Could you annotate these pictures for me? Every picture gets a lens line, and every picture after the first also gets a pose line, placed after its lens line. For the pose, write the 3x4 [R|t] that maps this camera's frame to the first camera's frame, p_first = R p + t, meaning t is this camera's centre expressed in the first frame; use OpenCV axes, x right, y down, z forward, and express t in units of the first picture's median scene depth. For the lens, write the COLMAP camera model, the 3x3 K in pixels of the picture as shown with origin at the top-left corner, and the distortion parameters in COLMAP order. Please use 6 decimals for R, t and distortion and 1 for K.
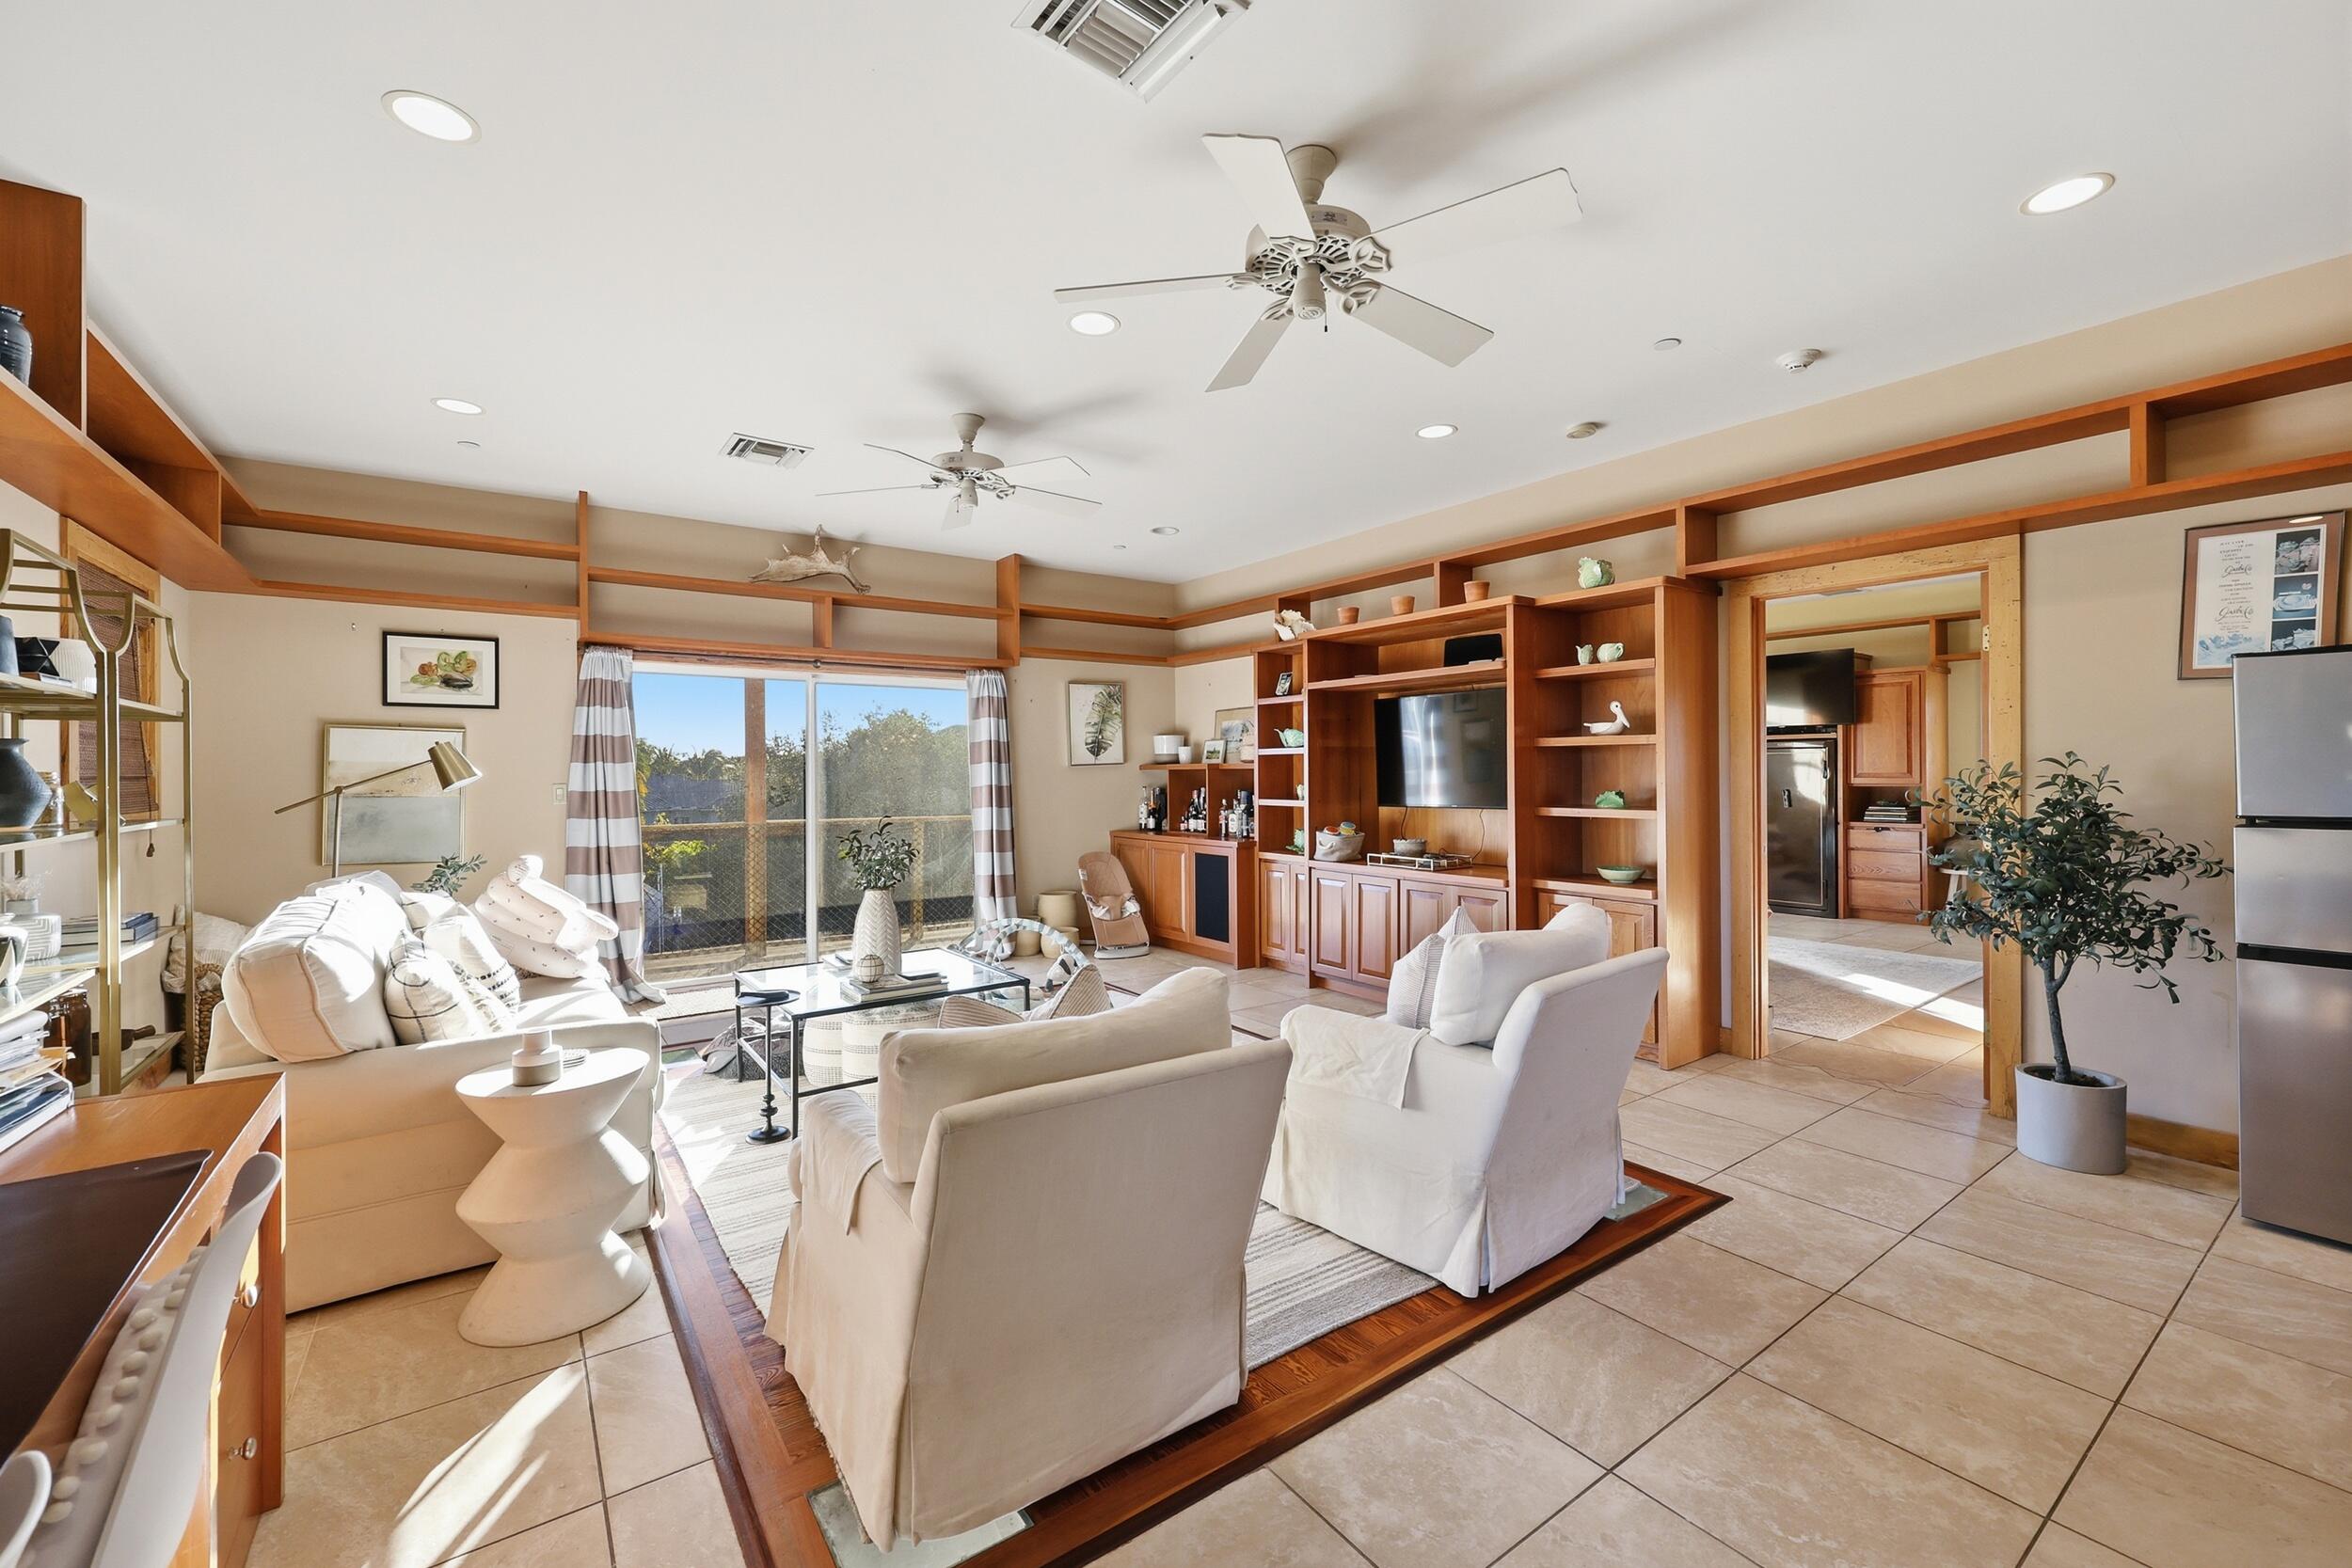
lens RADIAL K [[945.7, 0, 1173.9], [0, 945.7, 771.8], [0, 0, 1]] dist [-0.000651, 0.000201]
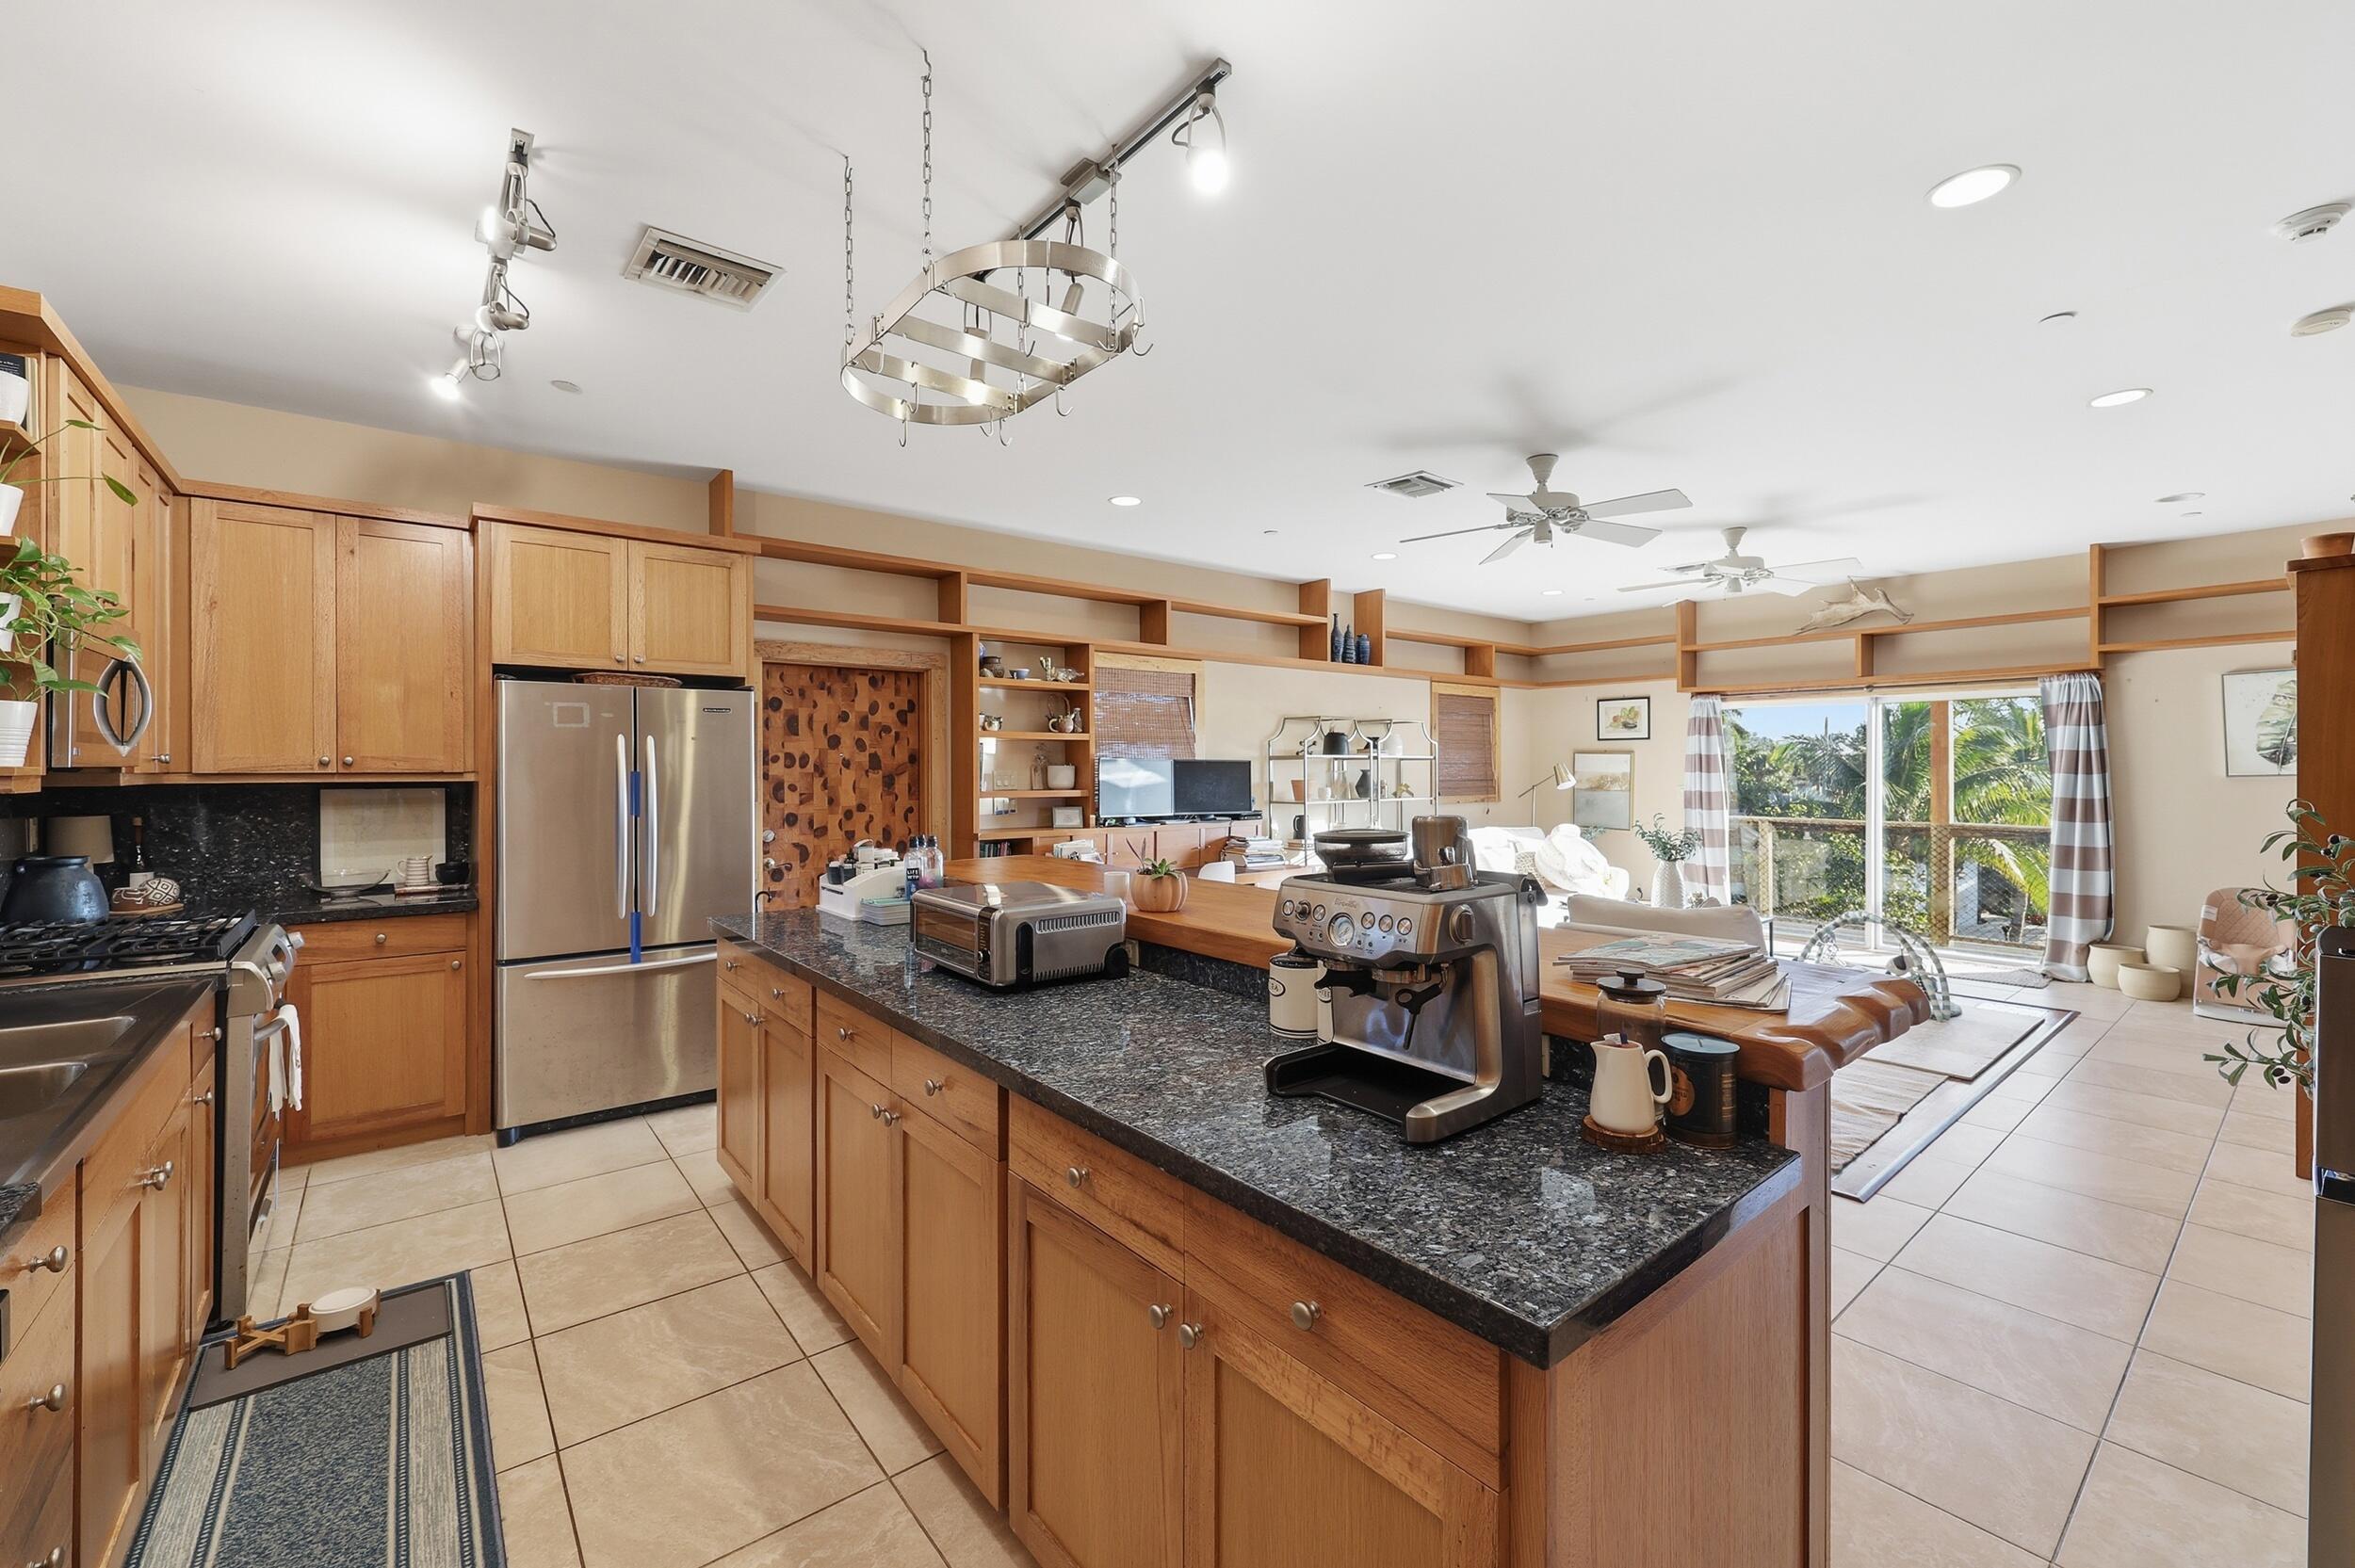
lens RADIAL K [[946.9, 0, 1184.9], [0, 946.9, 770.4], [0, 0, 1]] dist [-0.000651, 0.000201]
pose [[0.049174, 0.007437, -0.998763, 1.486943], [-0.000494, 0.999972, 0.007422, -0.038850], [0.998790, 0.000129, 0.049176, 0.168397]]
